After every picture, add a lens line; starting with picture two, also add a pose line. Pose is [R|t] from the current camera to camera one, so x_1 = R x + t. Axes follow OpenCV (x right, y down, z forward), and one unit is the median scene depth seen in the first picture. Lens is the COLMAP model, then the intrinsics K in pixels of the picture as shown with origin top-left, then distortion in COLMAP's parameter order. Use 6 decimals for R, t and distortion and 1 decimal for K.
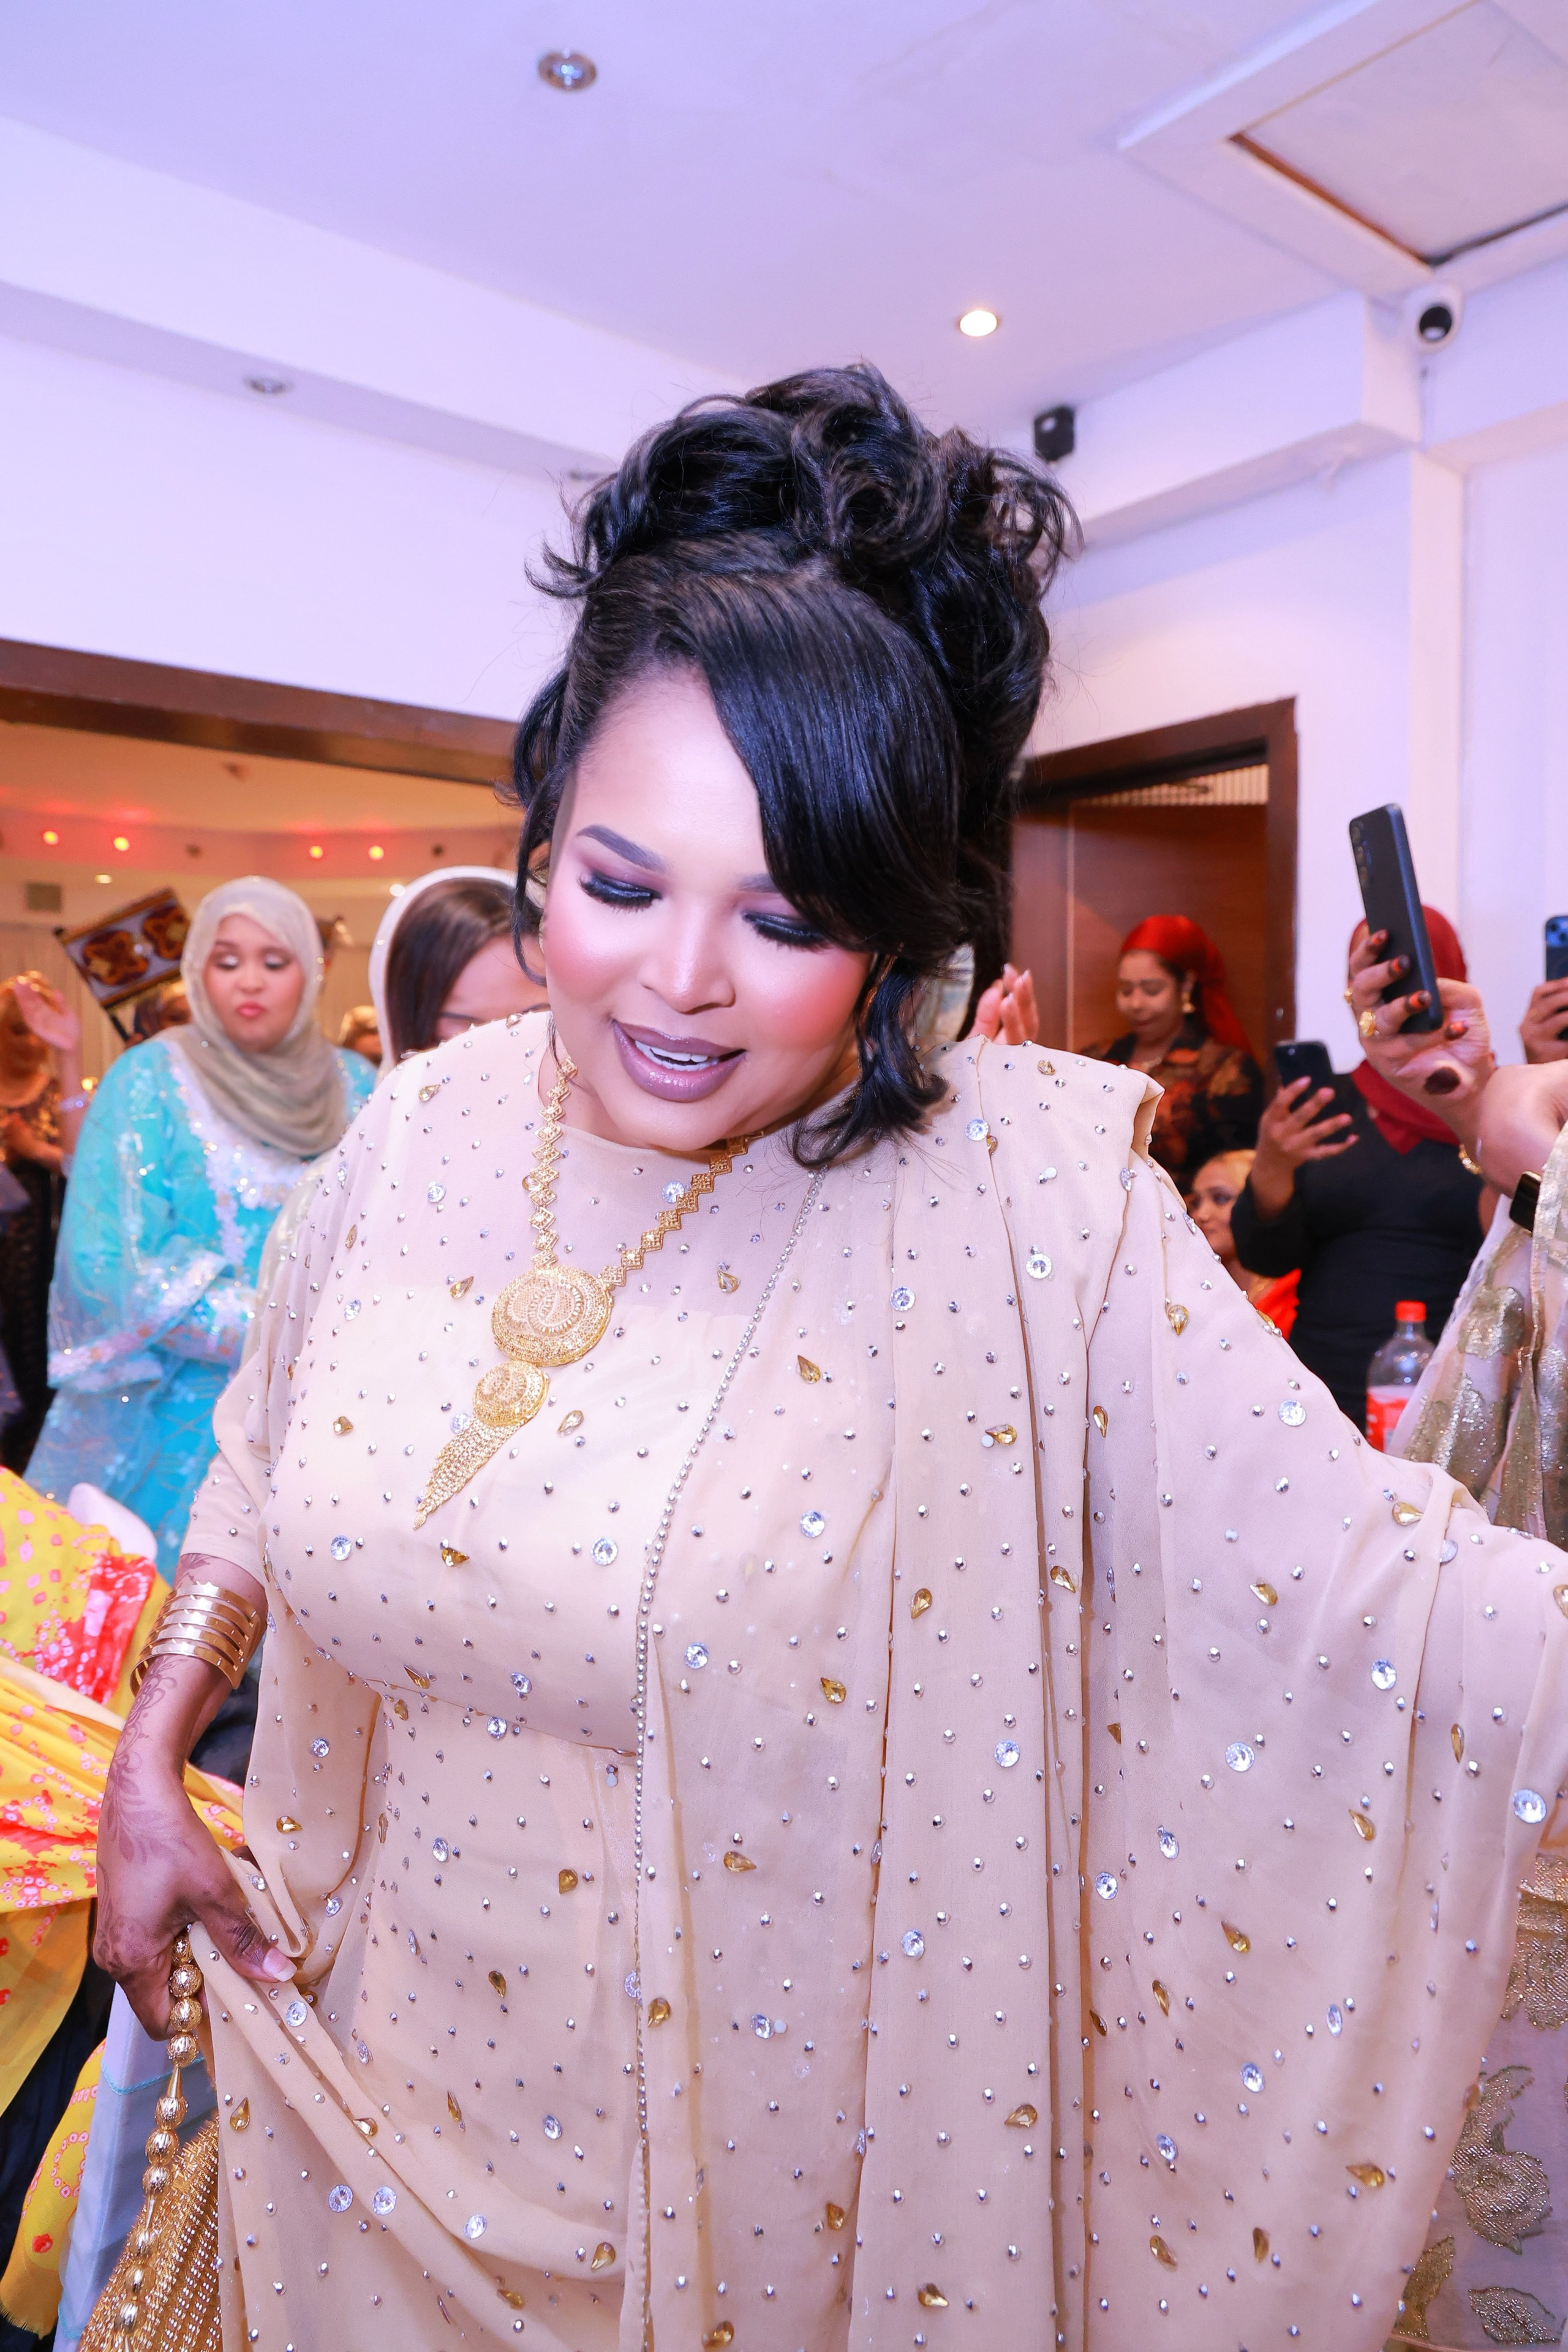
lens RADIAL K [[1682.7, 0, 785.3], [0, 1682.7, 1186.4], [0, 0, 1]] dist [0.006057, 0.000745]
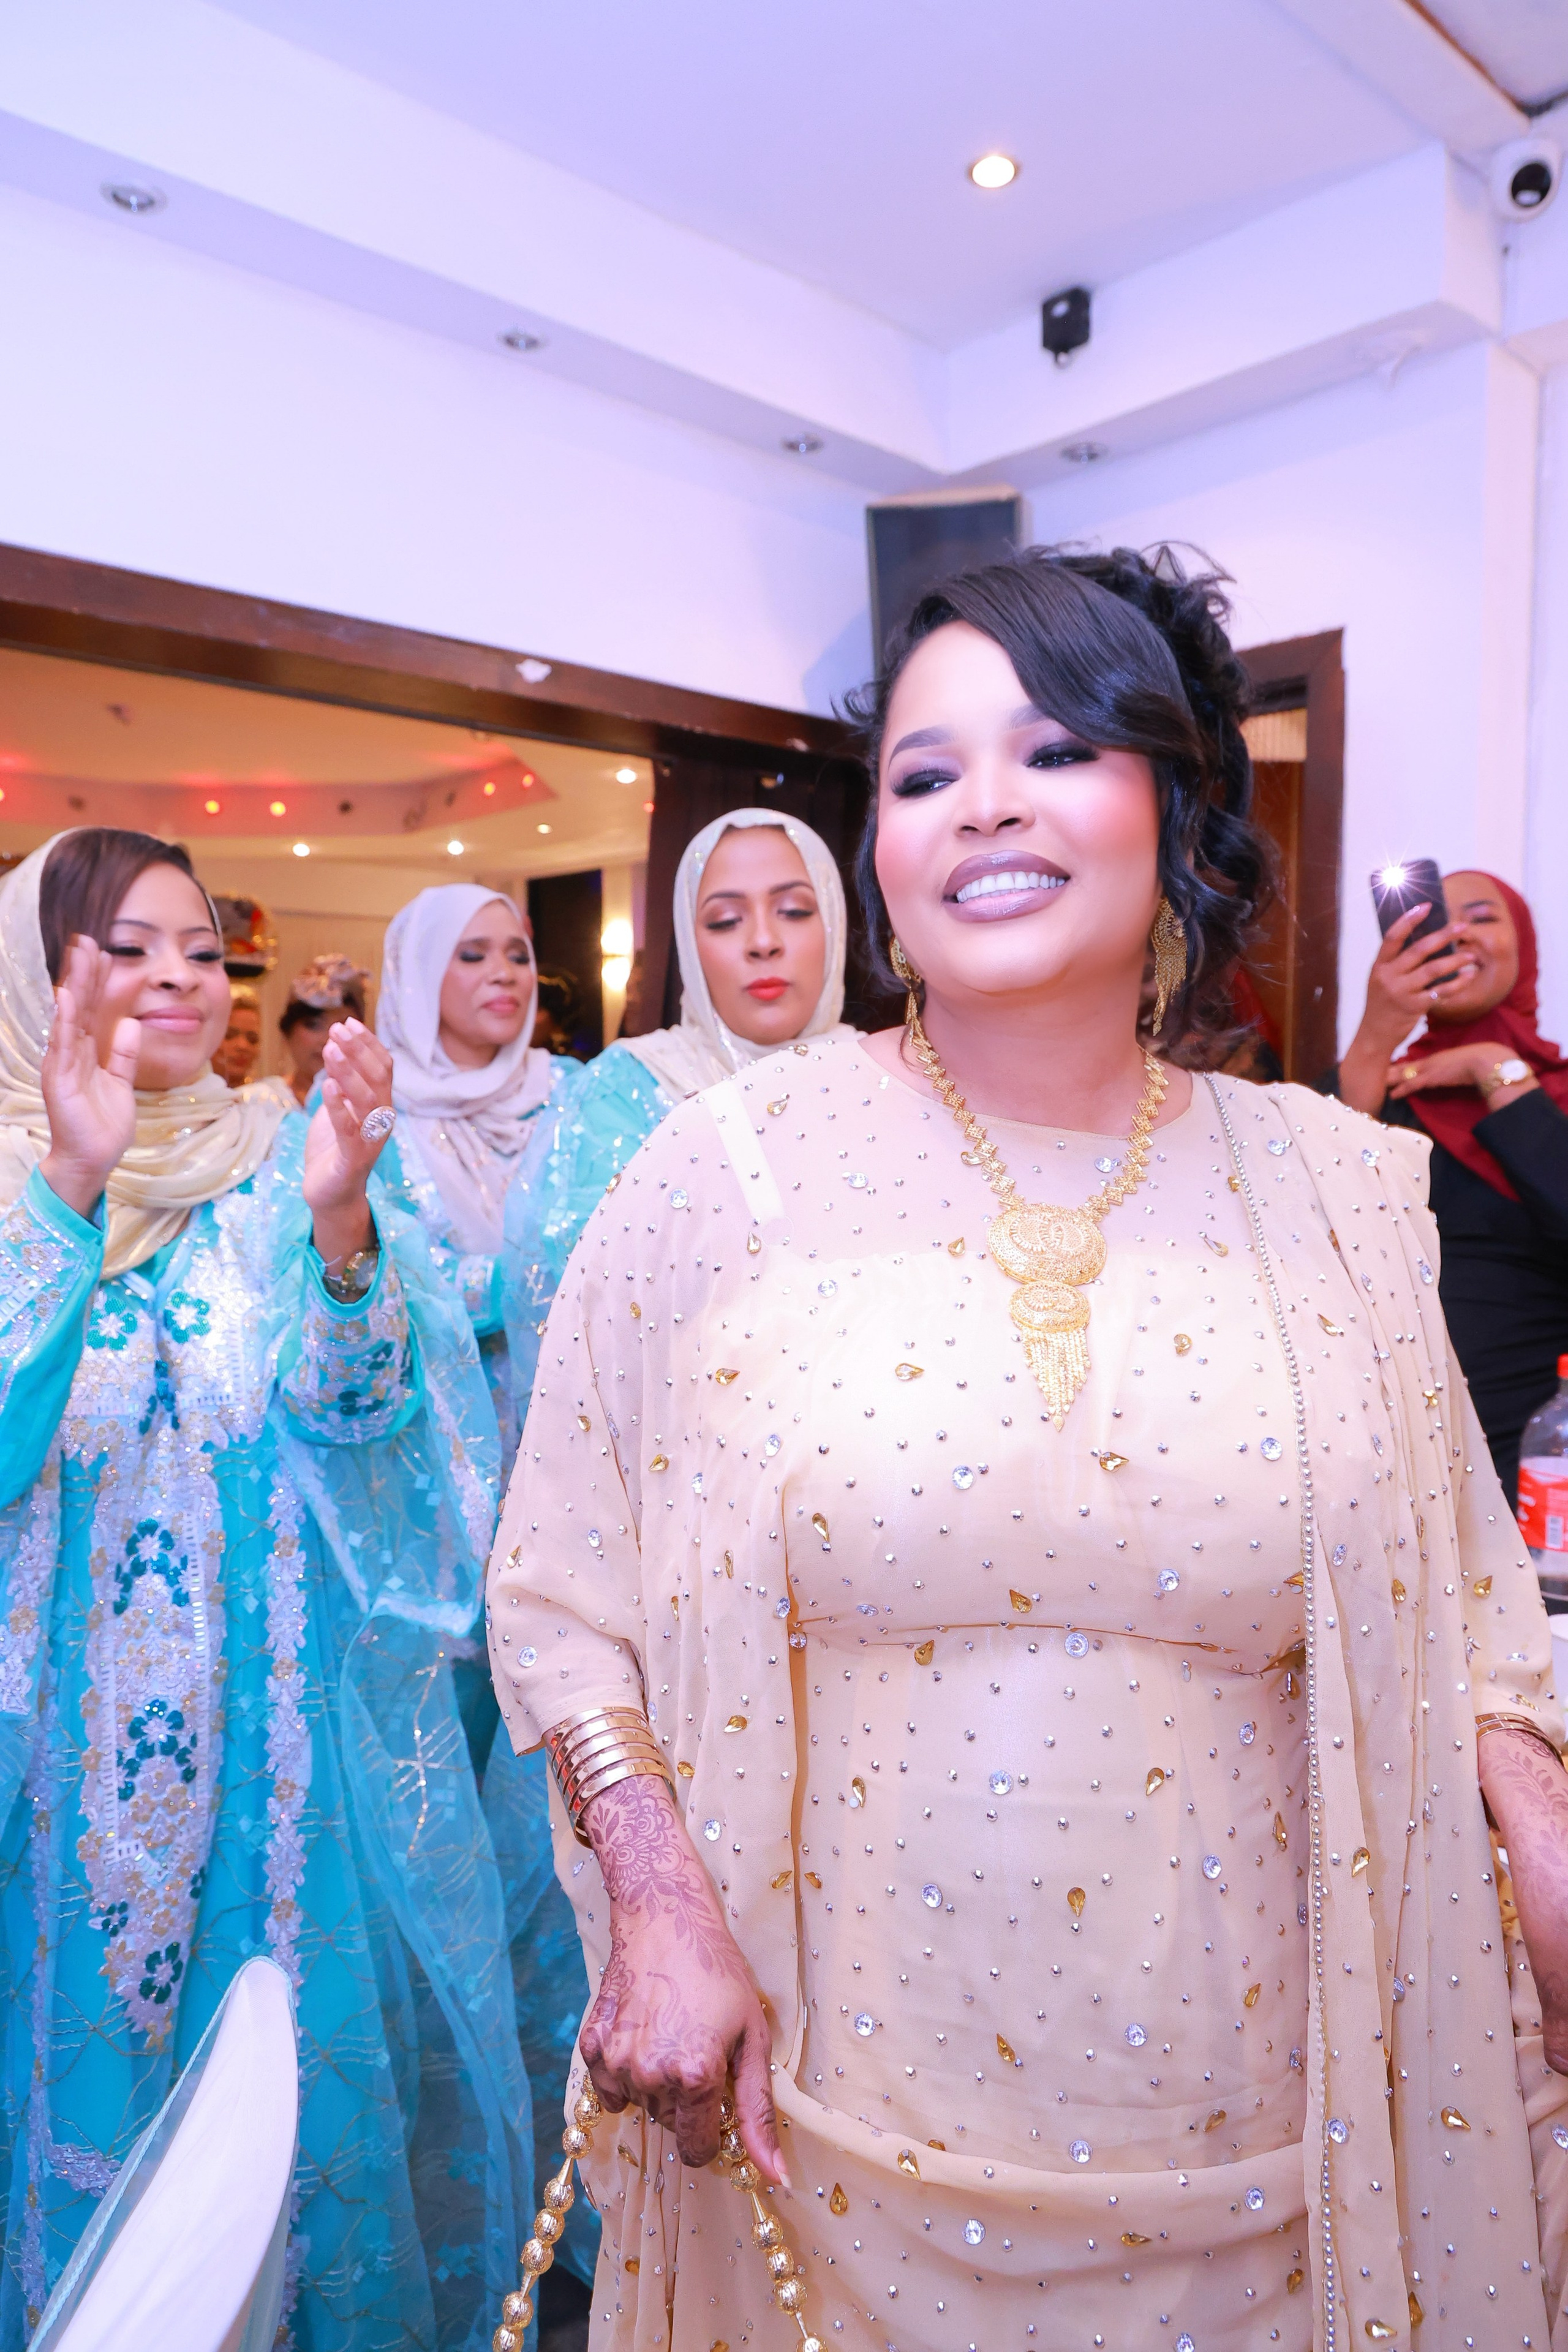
lens RADIAL K [[1615.6, 0, 776.3], [0, 1615.6, 1187.1], [0, 0, 1]] dist [0.000290, -0.002655]
pose [[0.998339, 0.004020, 0.057472, -0.038602], [-0.005166, 0.999790, 0.019807, -0.017641], [-0.057381, -0.020071, 0.998151, 0.185339]]
